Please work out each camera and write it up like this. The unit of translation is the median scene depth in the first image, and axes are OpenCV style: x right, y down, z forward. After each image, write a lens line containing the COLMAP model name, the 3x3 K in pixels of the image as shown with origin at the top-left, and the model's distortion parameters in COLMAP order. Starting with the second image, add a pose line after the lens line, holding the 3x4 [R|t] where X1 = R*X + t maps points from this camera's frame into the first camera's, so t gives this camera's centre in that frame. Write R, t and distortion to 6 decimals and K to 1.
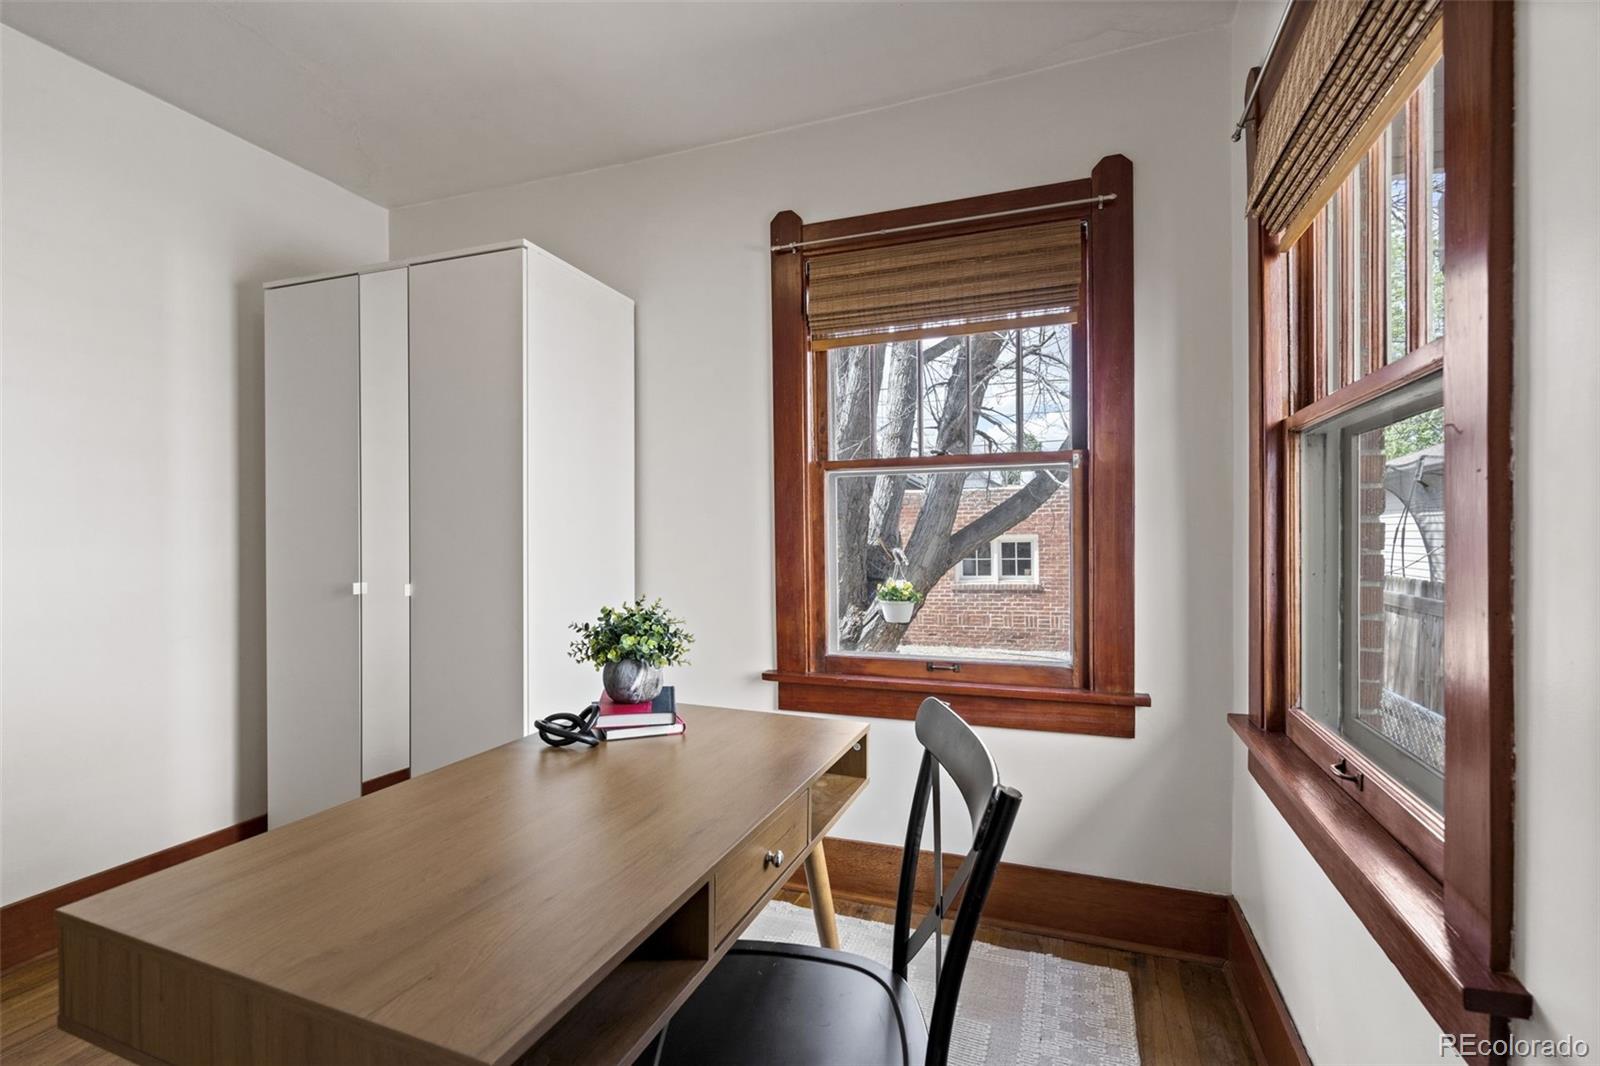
lens RADIAL K [[730.4, 0, 800.1], [0, 730.4, 545.0], [0, 0, 1]] dist [0.000558, 0.000346]
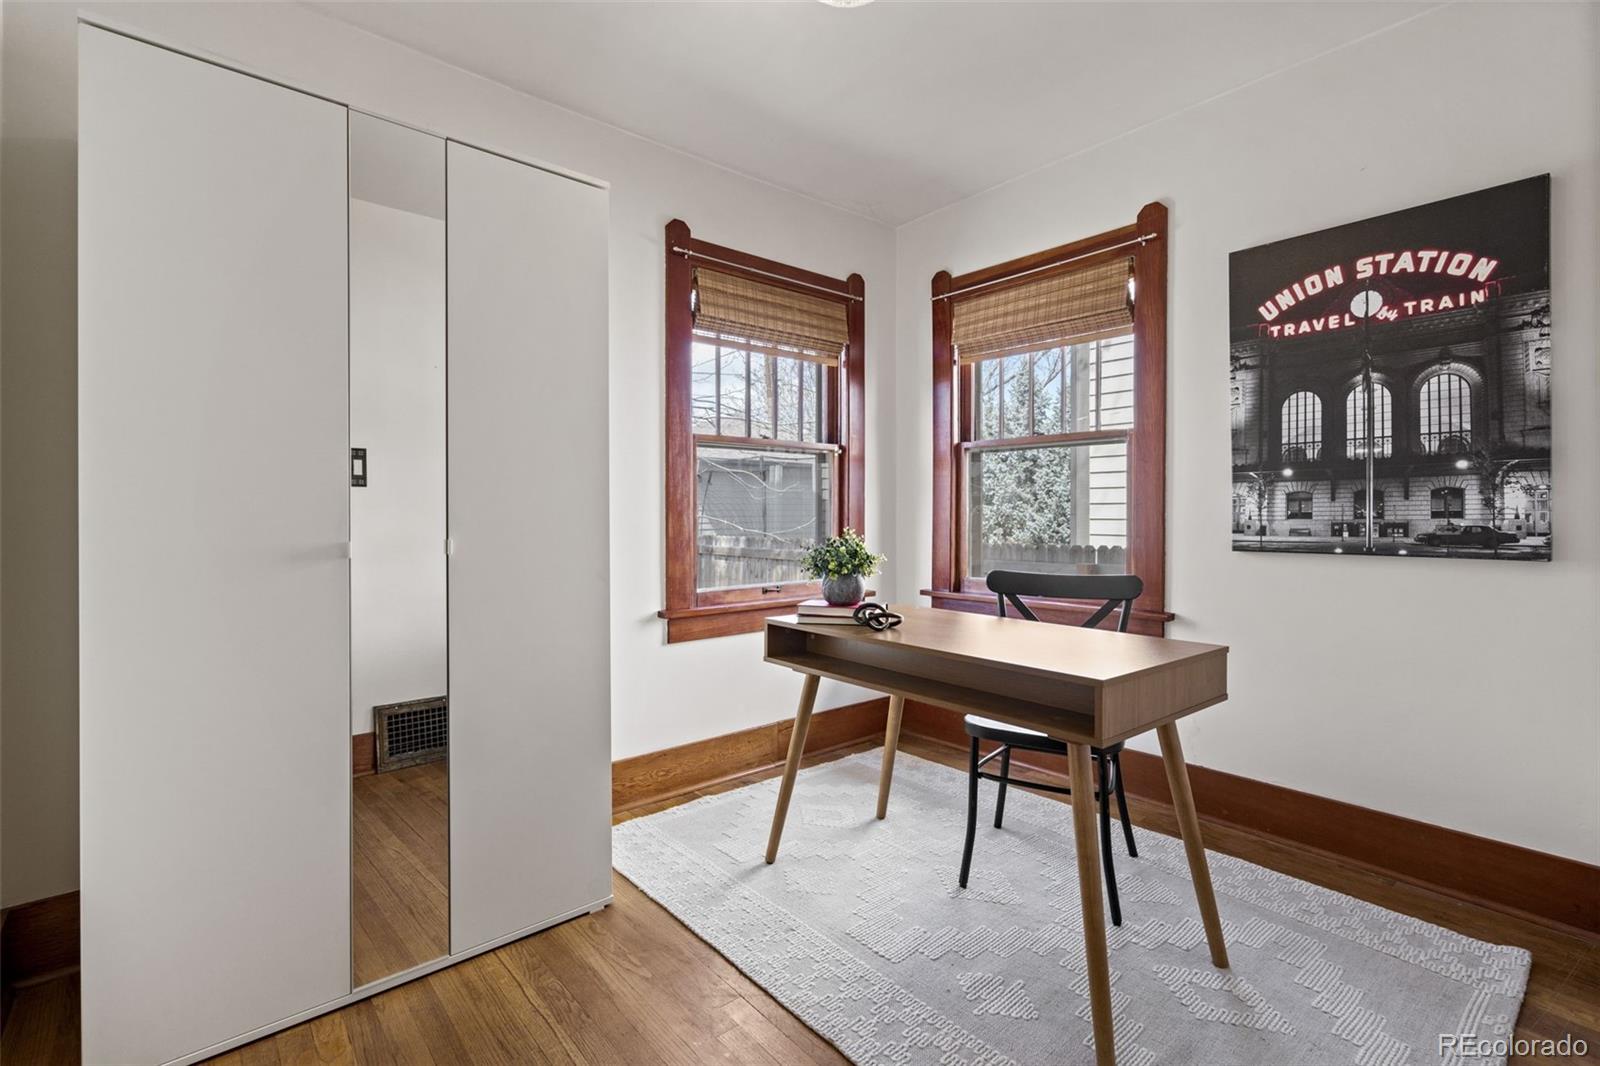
lens RADIAL K [[730.4, 0, 803.2], [0, 730.4, 515.8], [0, 0, 1]] dist [0.000558, 0.000346]
pose [[0.484840, 0.003709, 0.874595, -0.969904], [0.009096, 0.999916, -0.009283, 0.037549], [-0.874555, 0.012456, 0.484766, 0.255180]]
